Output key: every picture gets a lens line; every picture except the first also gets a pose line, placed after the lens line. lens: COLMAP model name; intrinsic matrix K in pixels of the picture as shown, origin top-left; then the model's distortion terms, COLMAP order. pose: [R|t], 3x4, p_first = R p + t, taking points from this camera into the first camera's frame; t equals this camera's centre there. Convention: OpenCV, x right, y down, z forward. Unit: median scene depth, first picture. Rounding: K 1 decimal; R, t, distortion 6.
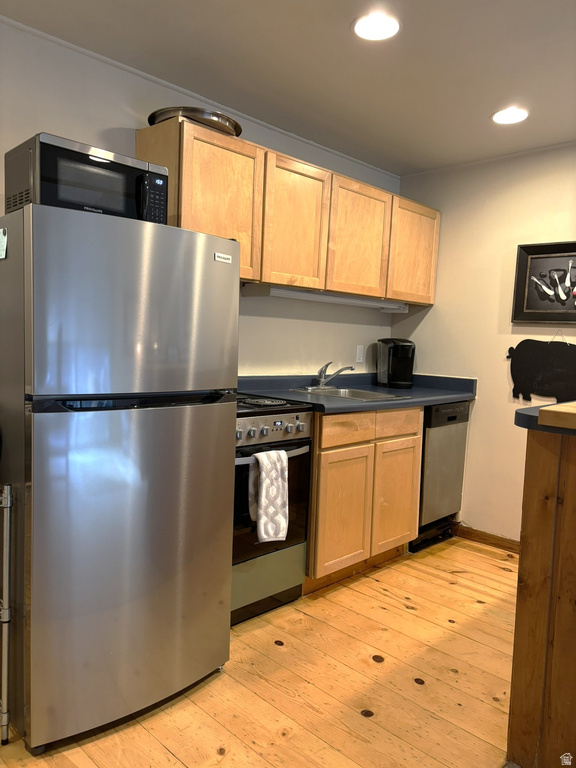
lens RADIAL K [[579.8, 0, 283.5], [0, 579.8, 383.6], [0, 0, 1]] dist [0.043116, -0.029780]
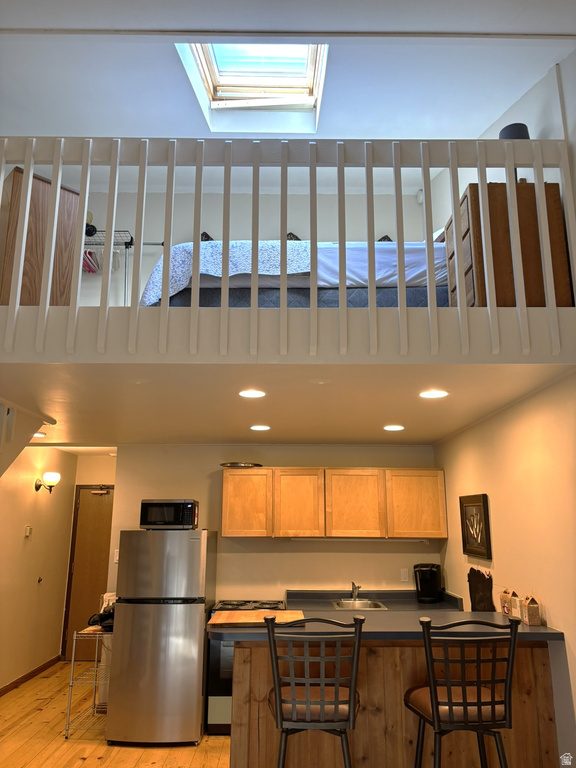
lens RADIAL K [[579.8, 0, 283.5], [0, 579.8, 385.5], [0, 0, 1]] dist [0.043116, -0.029780]
pose [[0.713731, -0.199900, -0.671288, 1.523045], [-0.024994, 0.950529, -0.309629, -0.068551], [0.699974, 0.237770, 0.673426, -0.411135]]
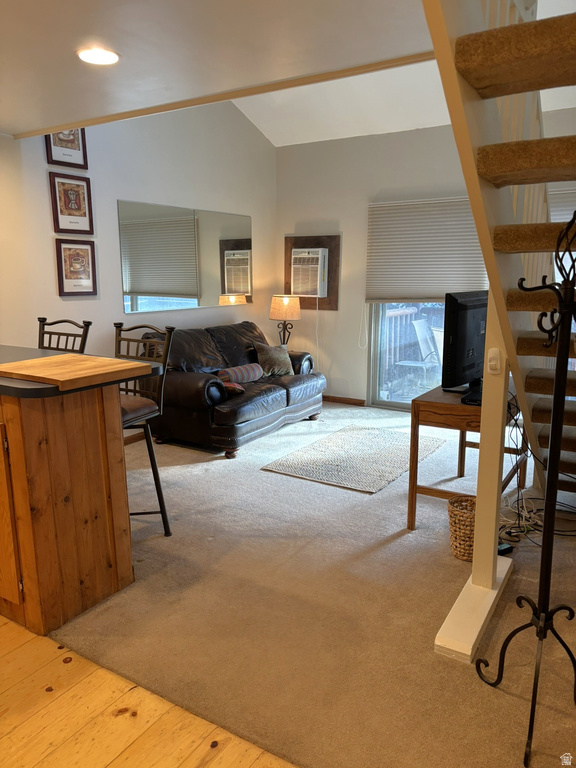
lens RADIAL K [[579.8, 0, 285.6], [0, 579.8, 384.9], [0, 0, 1]] dist [0.043116, -0.029780]
pose [[-0.234564, -0.229238, 0.944685, -0.634523], [0.066485, 0.965739, 0.250856, -0.163286], [-0.969824, 0.121649, -0.211287, 0.461223]]
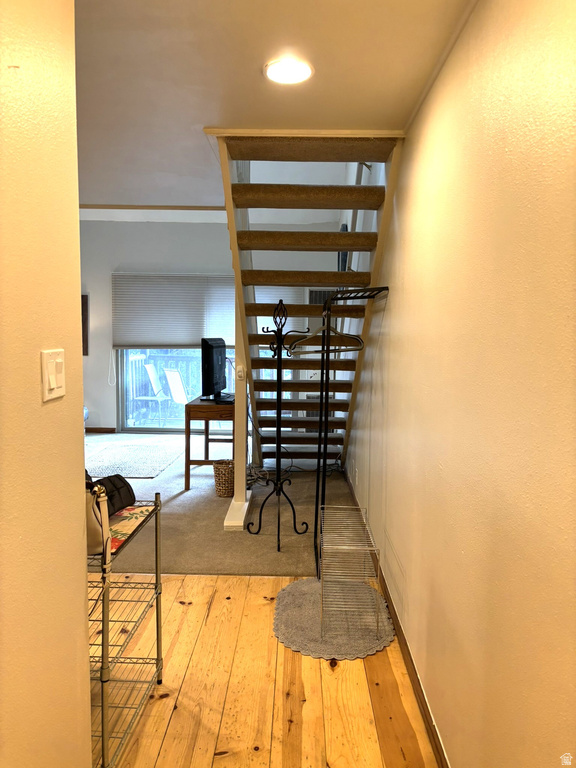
lens RADIAL K [[579.8, 0, 286.8], [0, 579.8, 385.4], [0, 0, 1]] dist [0.043116, -0.029780]
pose [[-0.693505, -0.123862, 0.709725, -1.183183], [0.005955, 0.984091, 0.177563, -0.215755], [-0.720427, 0.127367, -0.681735, 1.055854]]
